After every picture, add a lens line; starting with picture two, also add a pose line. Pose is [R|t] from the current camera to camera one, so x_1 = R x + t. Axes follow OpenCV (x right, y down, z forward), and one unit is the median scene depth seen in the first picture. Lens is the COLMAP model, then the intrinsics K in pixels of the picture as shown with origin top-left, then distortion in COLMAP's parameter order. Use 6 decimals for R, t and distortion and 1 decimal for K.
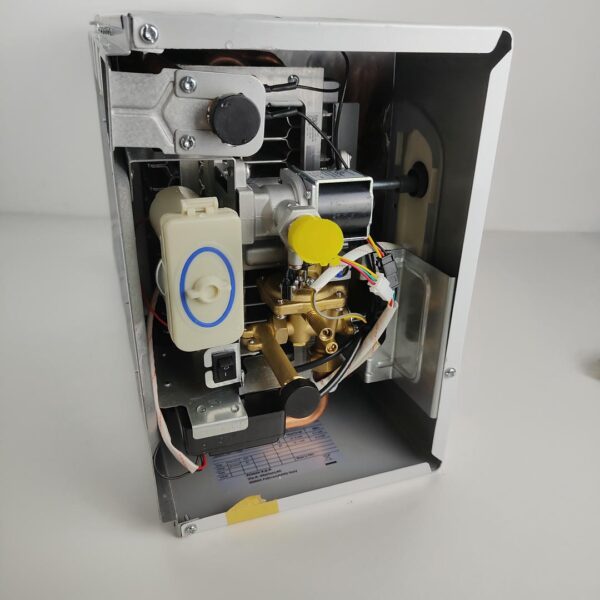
lens RADIAL K [[558.0, 0, 300.0], [0, 558.0, 300.0], [0, 0, 1]] dist [-0.005113, -0.001594]
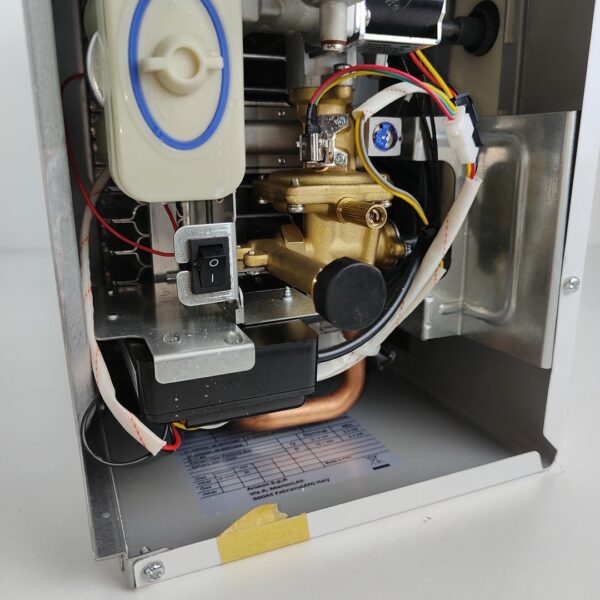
lens RADIAL K [[570.2, 0, 300.0], [0, 570.2, 300.0], [0, 0, 1]] dist [0.000775, -0.006300]
pose [[0.997928, -0.039406, 0.050852, -0.068829], [0.047829, 0.983085, -0.176795, 0.248375], [-0.043025, 0.178861, 0.982933, 0.390299]]
